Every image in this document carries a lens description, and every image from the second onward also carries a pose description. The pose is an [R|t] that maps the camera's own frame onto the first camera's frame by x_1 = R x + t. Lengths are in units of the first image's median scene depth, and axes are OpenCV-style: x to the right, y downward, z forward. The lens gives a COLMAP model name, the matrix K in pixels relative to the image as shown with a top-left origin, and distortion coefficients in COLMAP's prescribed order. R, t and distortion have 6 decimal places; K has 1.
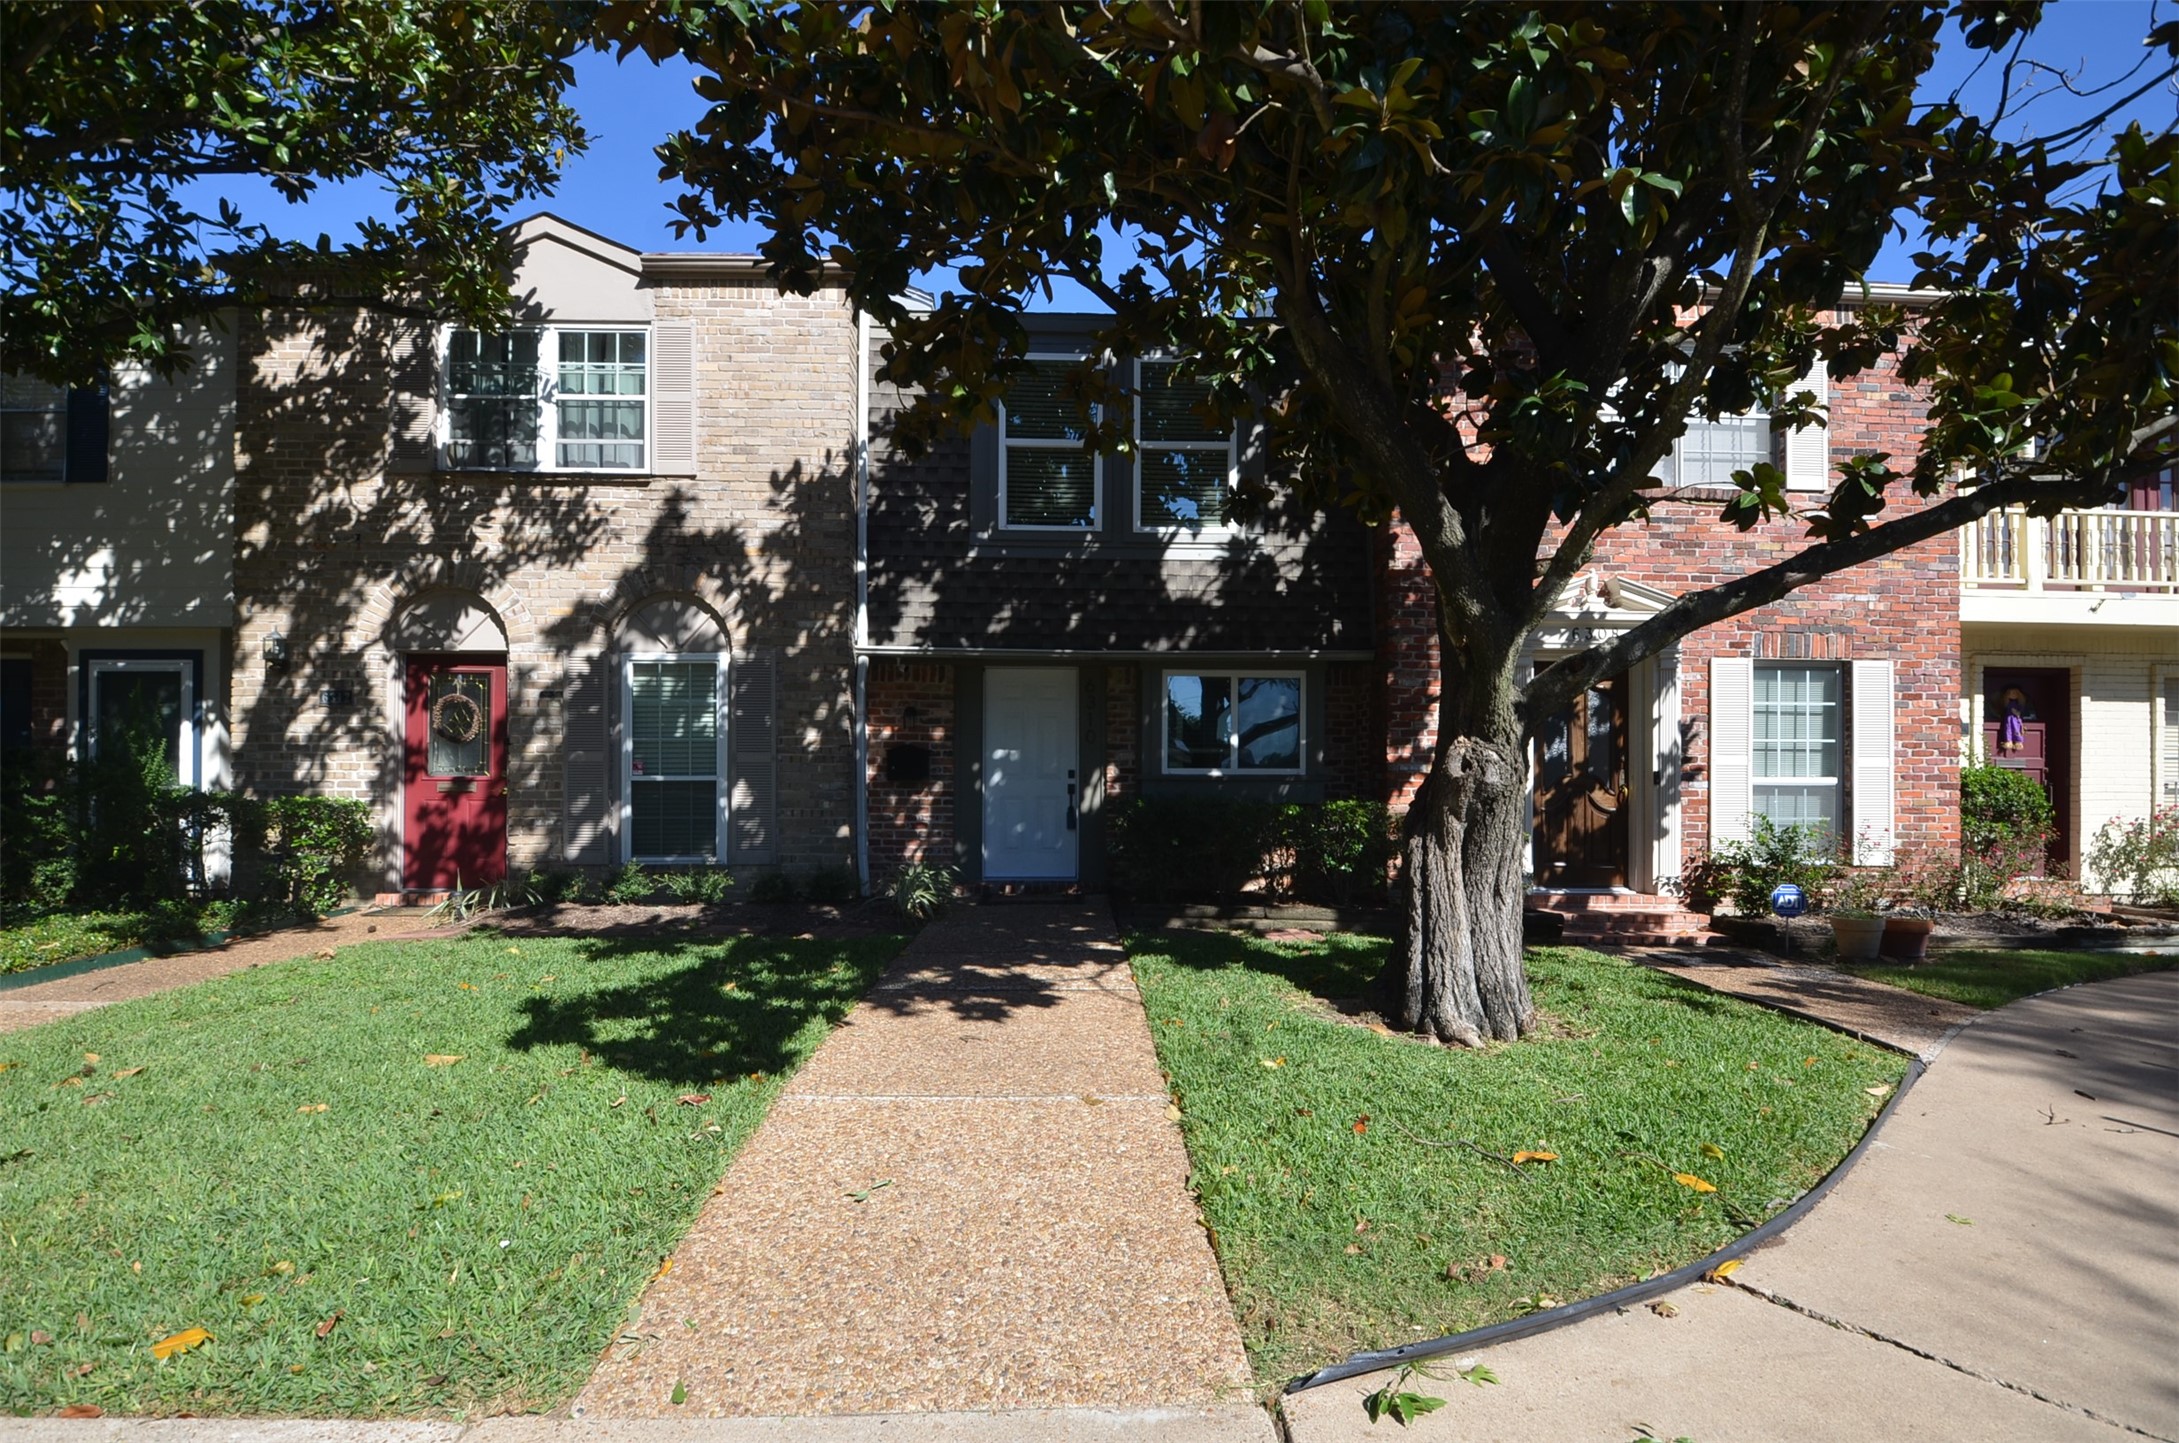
lens RADIAL K [[1033.4, 0, 1075.6], [0, 1033.4, 756.0], [0, 0, 1]] dist [0.016771, -0.000090]
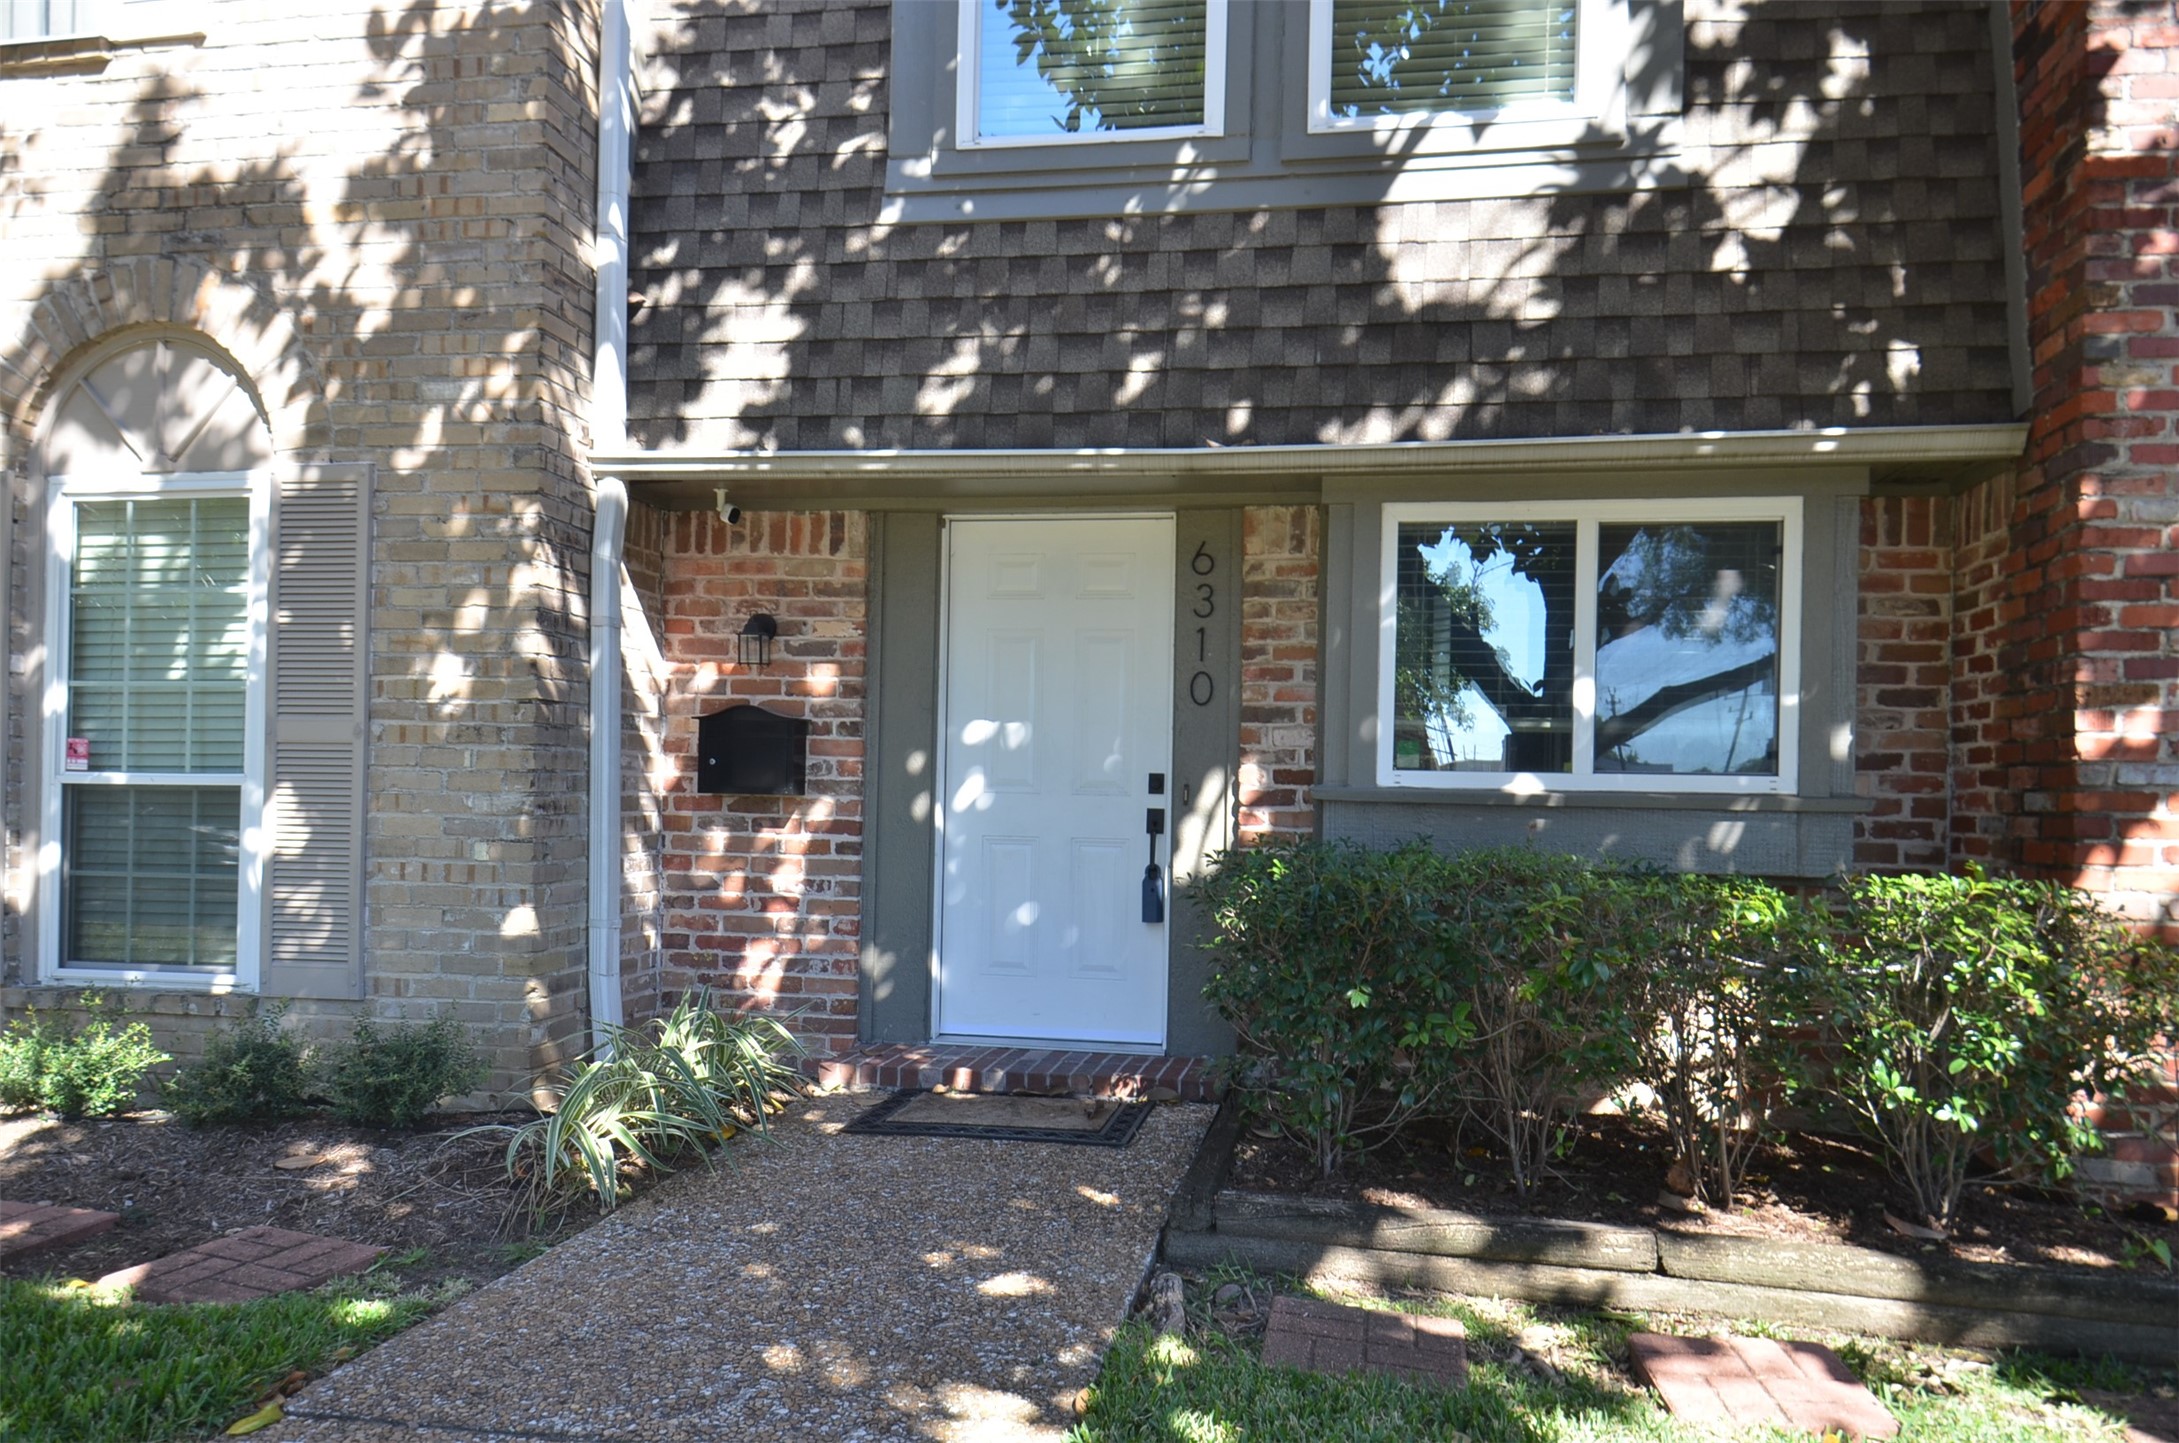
lens RADIAL K [[1514.1, 0, 1090.5], [0, 1514.1, 778.0], [0, 0, 1]] dist [0.043052, -0.053179]
pose [[0.980994, 0.013112, -0.193595, 0.094113], [-0.010985, 0.999867, 0.012061, 0.009574], [0.193728, -0.009705, 0.981007, 0.475570]]
